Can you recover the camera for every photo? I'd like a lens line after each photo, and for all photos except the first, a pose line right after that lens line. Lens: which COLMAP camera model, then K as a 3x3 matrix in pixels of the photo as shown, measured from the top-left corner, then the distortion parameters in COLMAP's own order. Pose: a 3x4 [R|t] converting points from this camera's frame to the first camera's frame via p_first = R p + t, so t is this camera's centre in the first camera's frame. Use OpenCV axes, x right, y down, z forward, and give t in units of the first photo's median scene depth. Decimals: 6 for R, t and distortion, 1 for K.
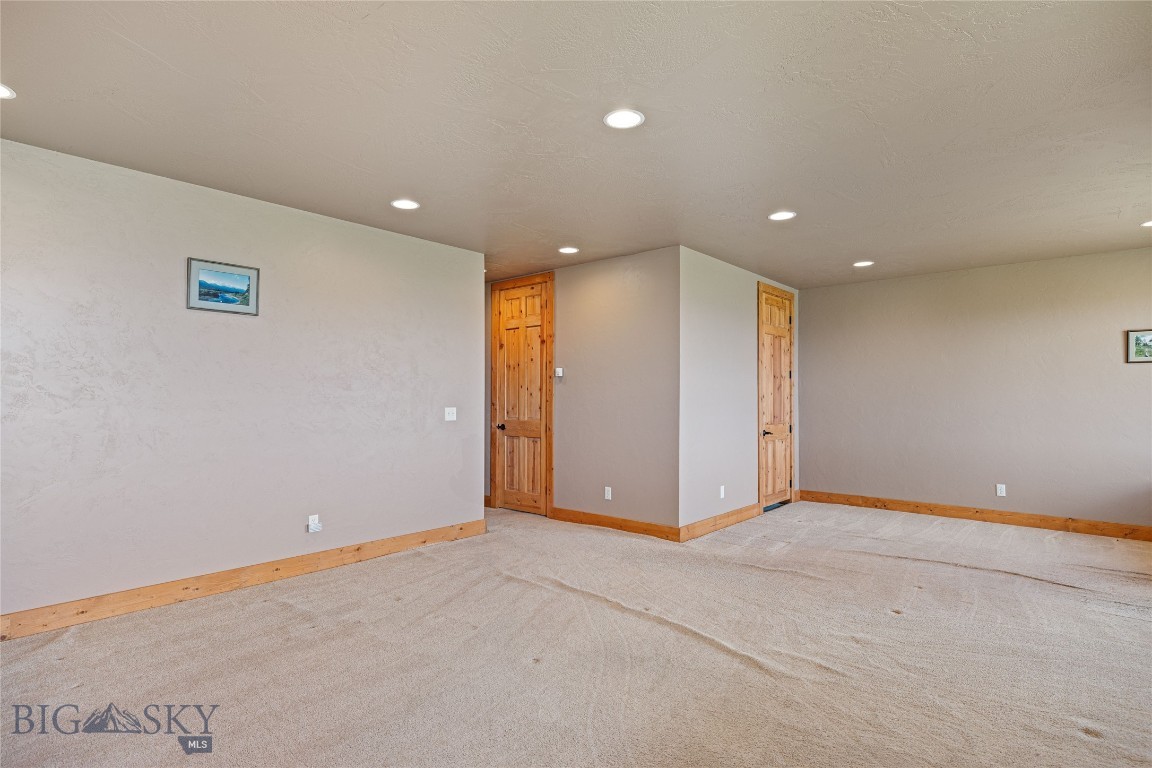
lens RADIAL K [[573.1, 0, 553.4], [0, 573.1, 380.7], [0, 0, 1]] dist [0.002429, 0.000795]
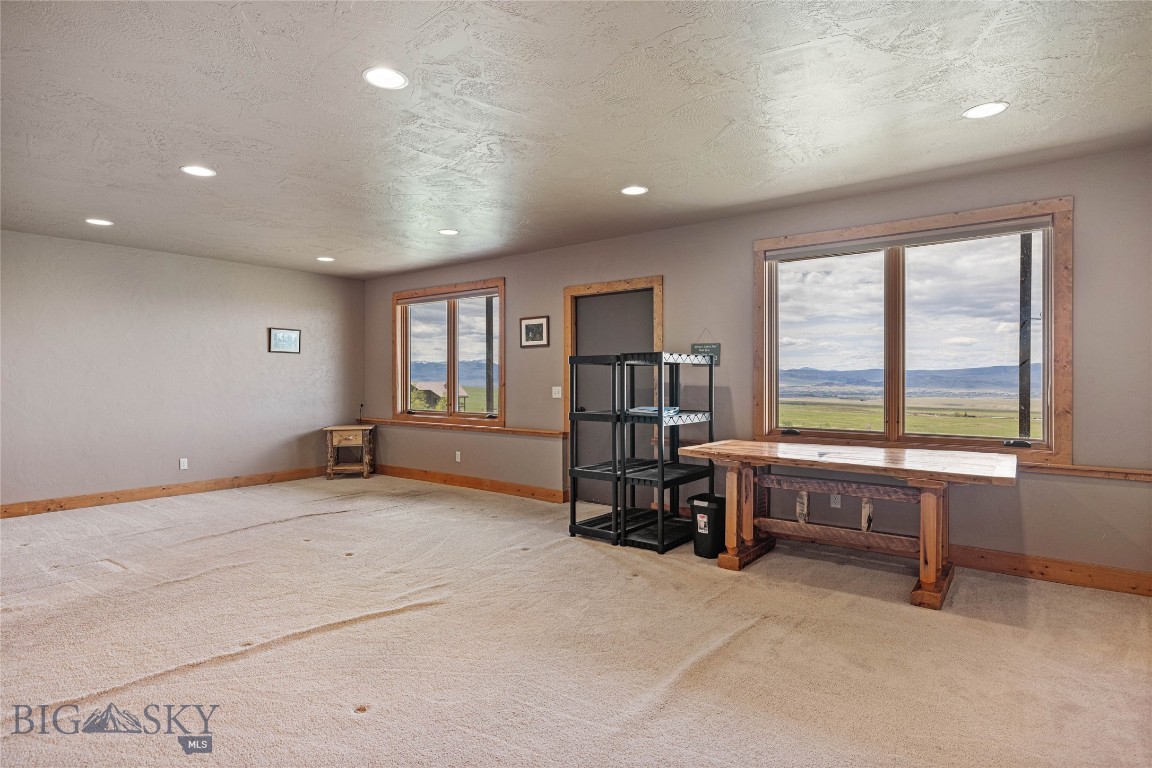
lens RADIAL K [[603.3, 0, 576.2], [0, 603.3, 380.2], [0, 0, 1]] dist [-0.000343, -0.000505]
pose [[-0.058174, -0.005737, 0.998290, -0.630228], [-0.027412, 0.999616, 0.004148, 0.014673], [-0.997930, -0.027124, -0.058309, 0.543726]]
